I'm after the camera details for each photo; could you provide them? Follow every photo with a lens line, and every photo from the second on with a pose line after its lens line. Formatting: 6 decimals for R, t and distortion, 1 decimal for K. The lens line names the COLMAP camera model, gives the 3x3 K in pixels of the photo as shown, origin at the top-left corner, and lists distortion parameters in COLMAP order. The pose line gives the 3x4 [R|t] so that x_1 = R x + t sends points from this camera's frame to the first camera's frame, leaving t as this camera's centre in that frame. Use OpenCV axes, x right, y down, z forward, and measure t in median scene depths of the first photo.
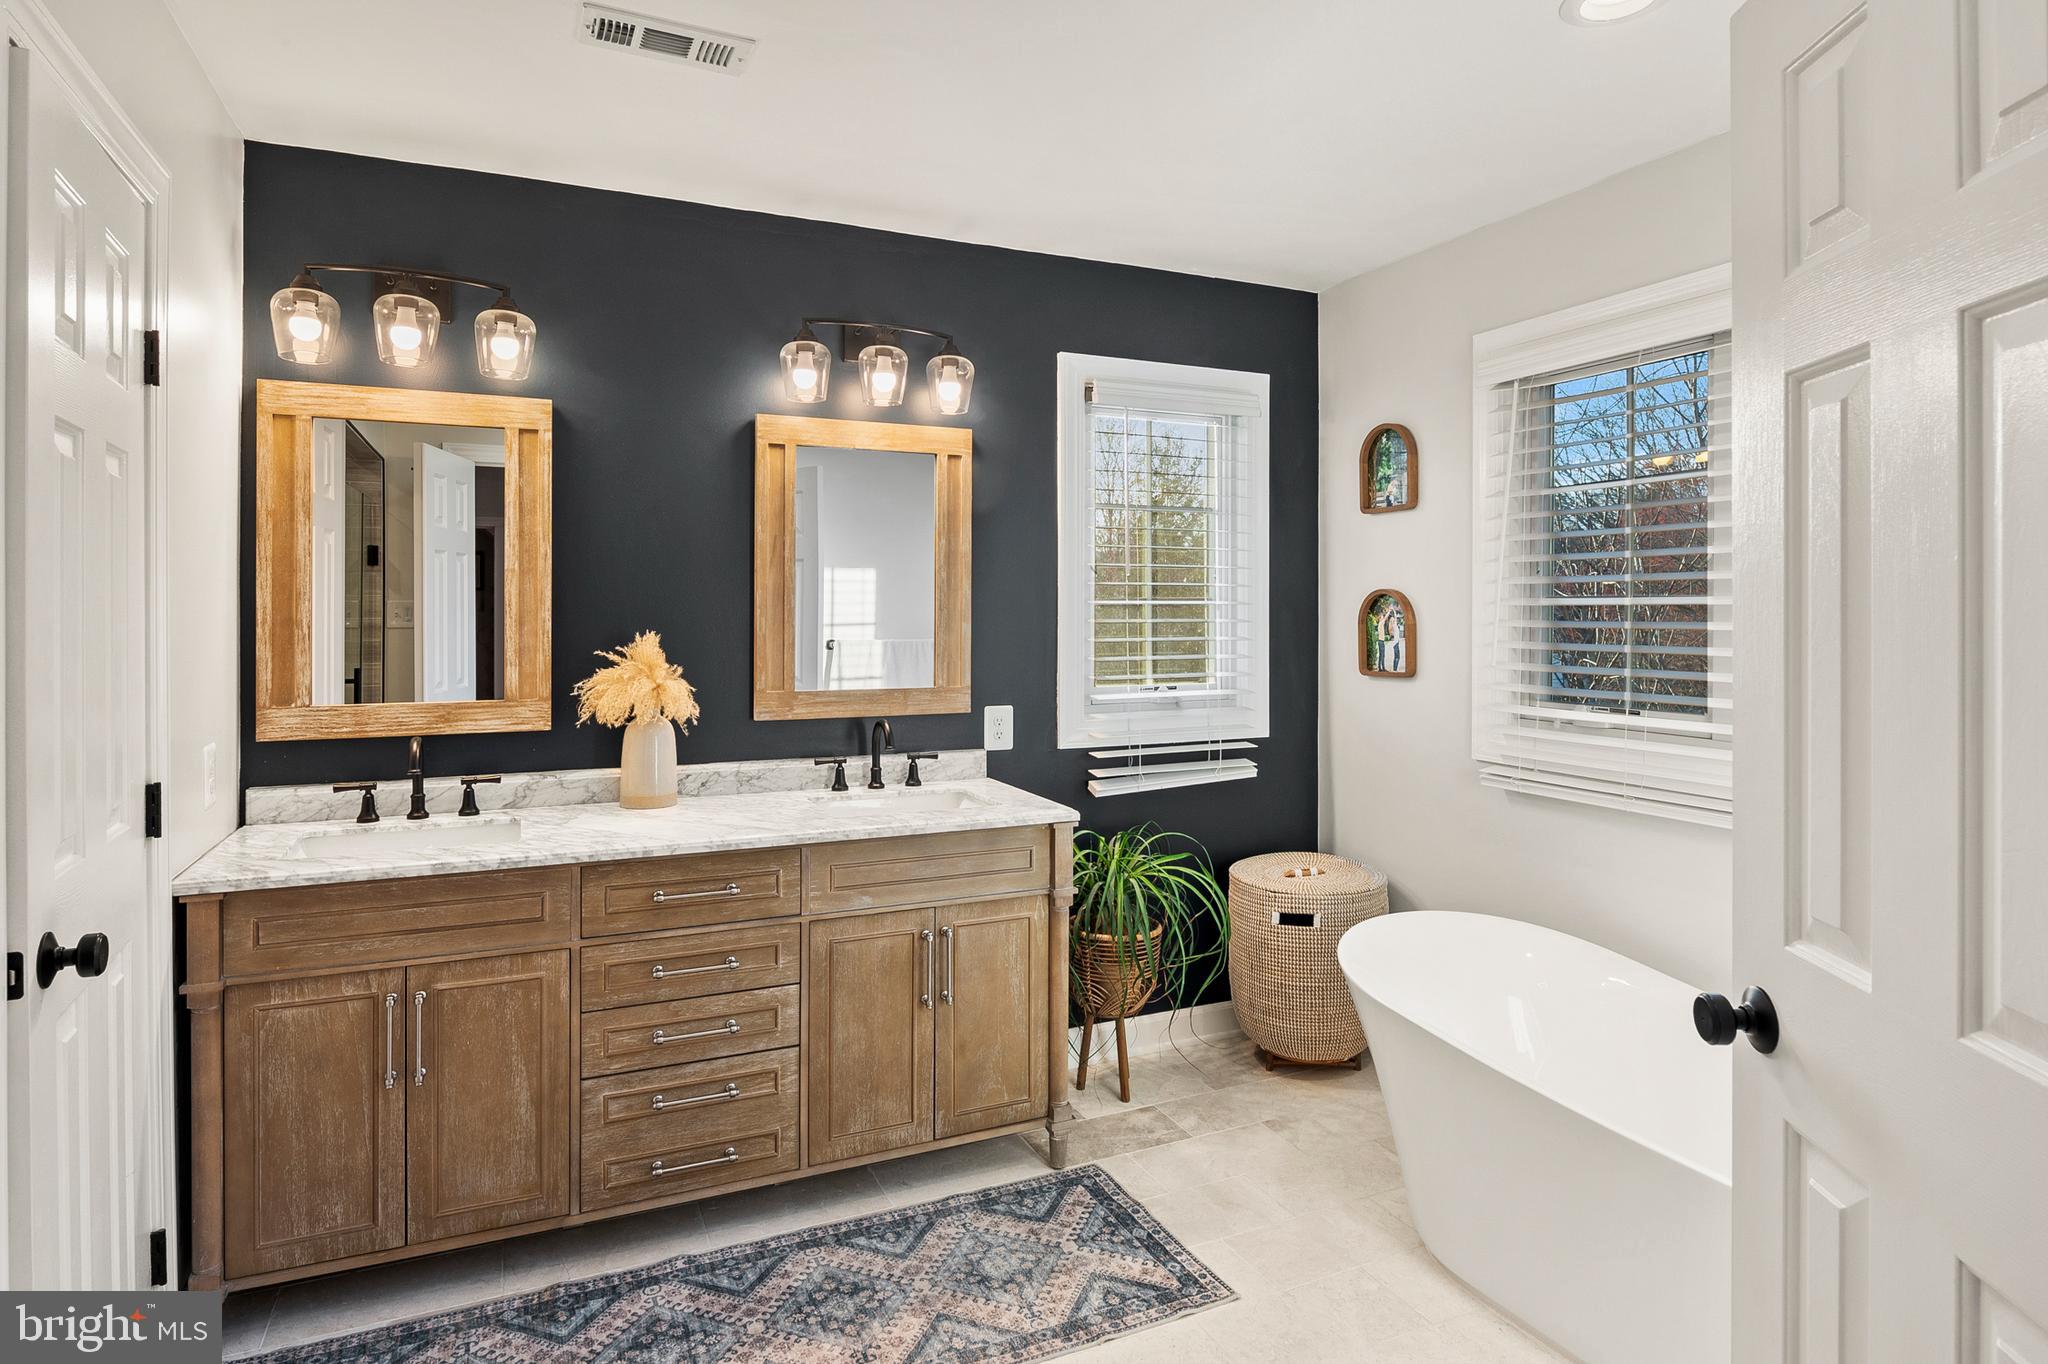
lens RADIAL K [[1132.4, 0, 1024.7], [0, 1132.4, 603.6], [0, 0, 1]] dist [-0.001396, -0.000443]
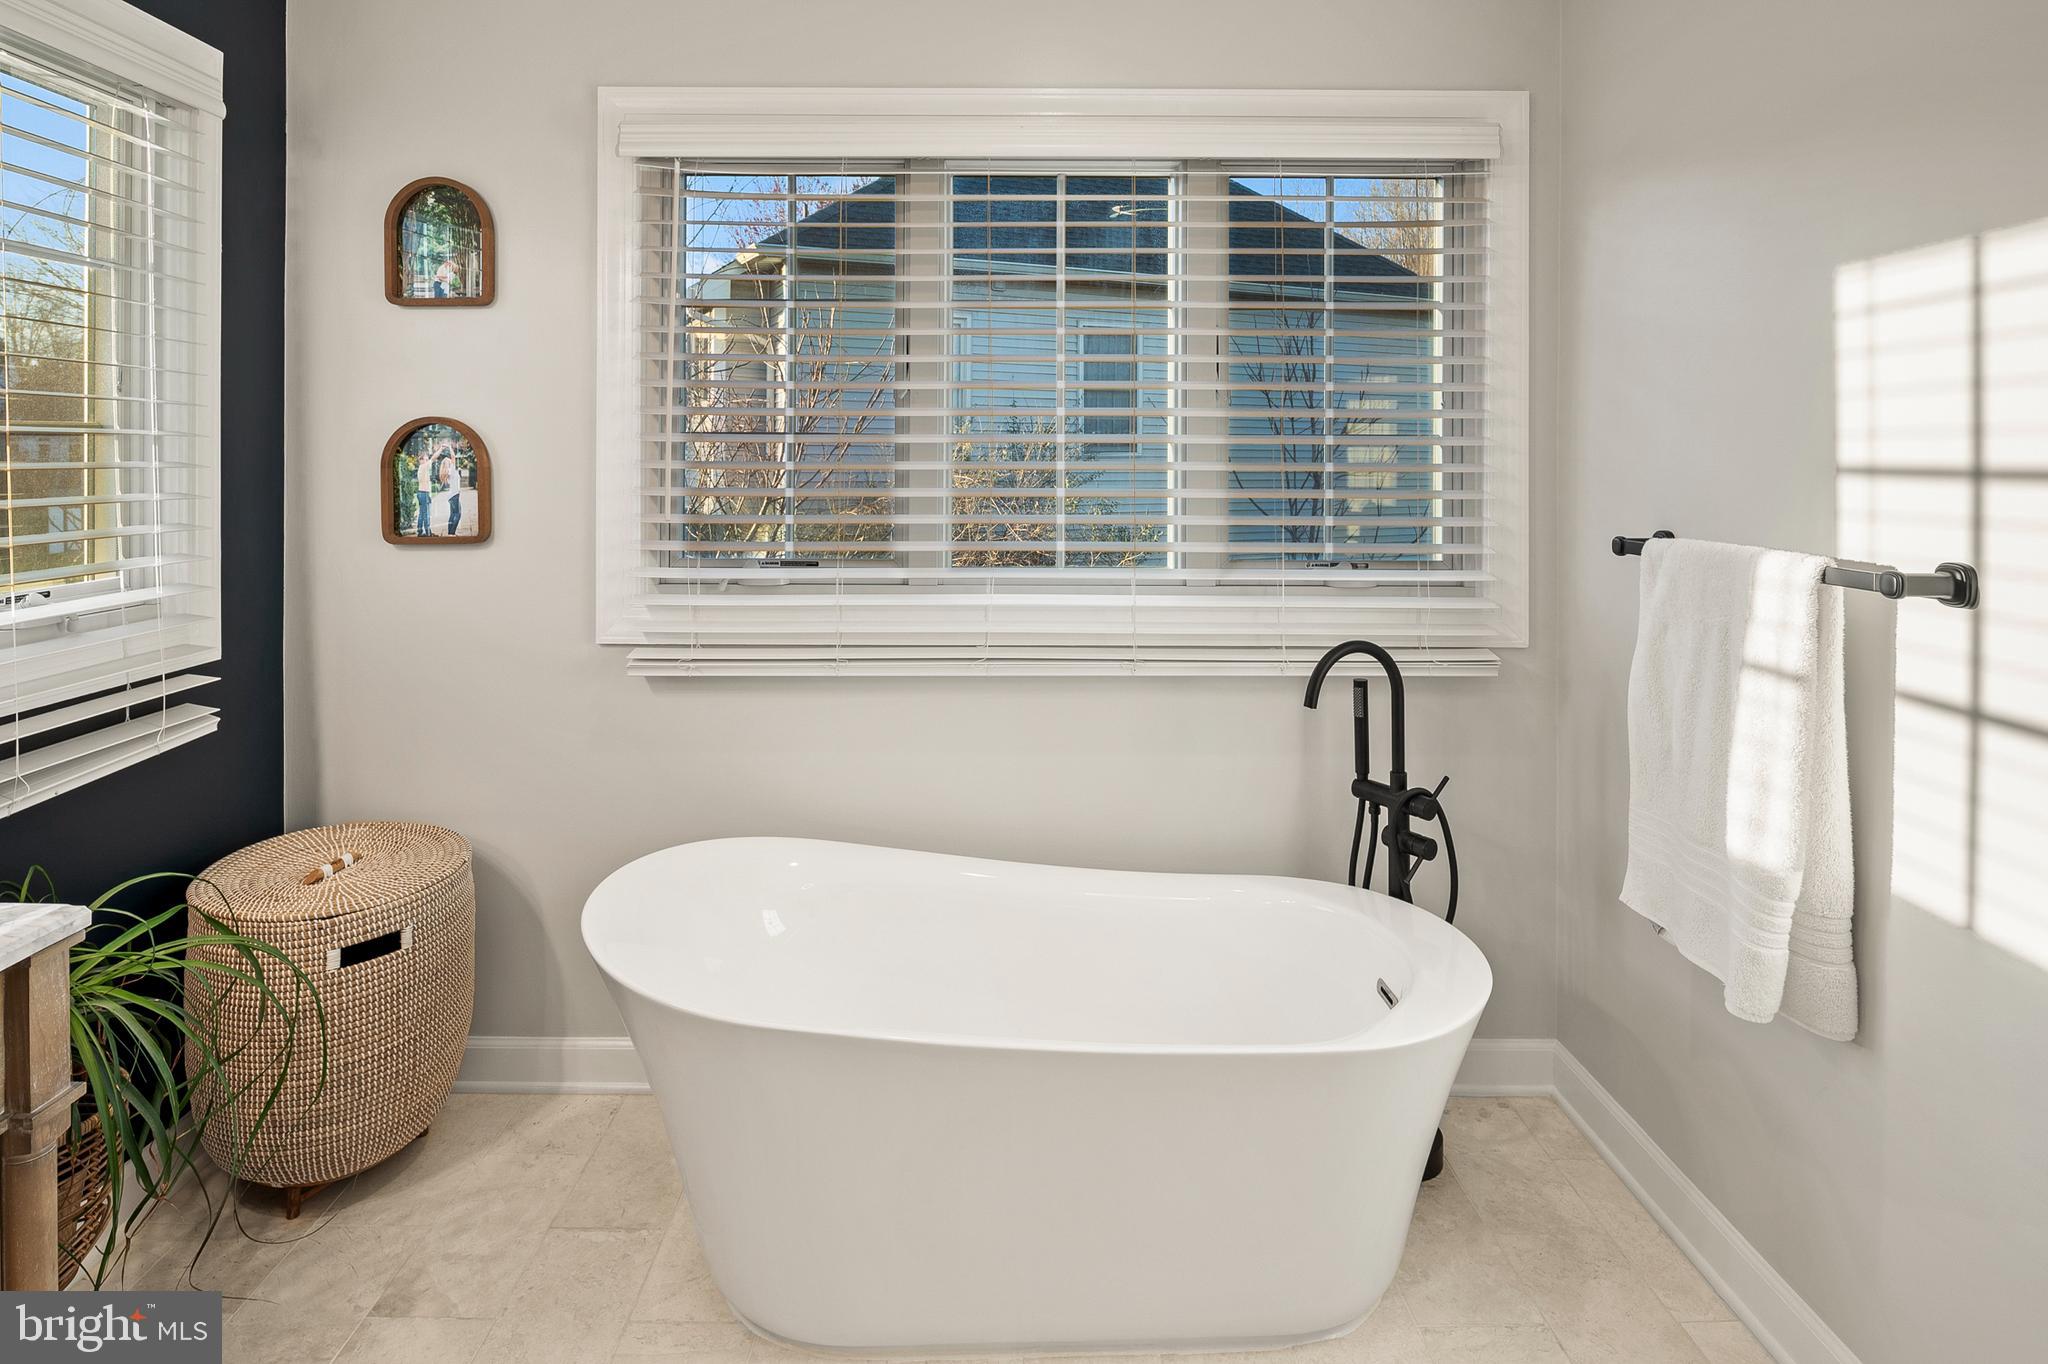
lens RADIAL K [[1126.2, 0, 1020.4], [0, 1126.2, 439.7], [0, 0, 1]] dist [-0.006999, -0.002849]
pose [[0.404113, 0.006290, 0.914687, -0.167148], [-0.007002, 0.999968, -0.003783, 0.001173], [-0.914682, -0.004876, 0.404144, 0.404176]]
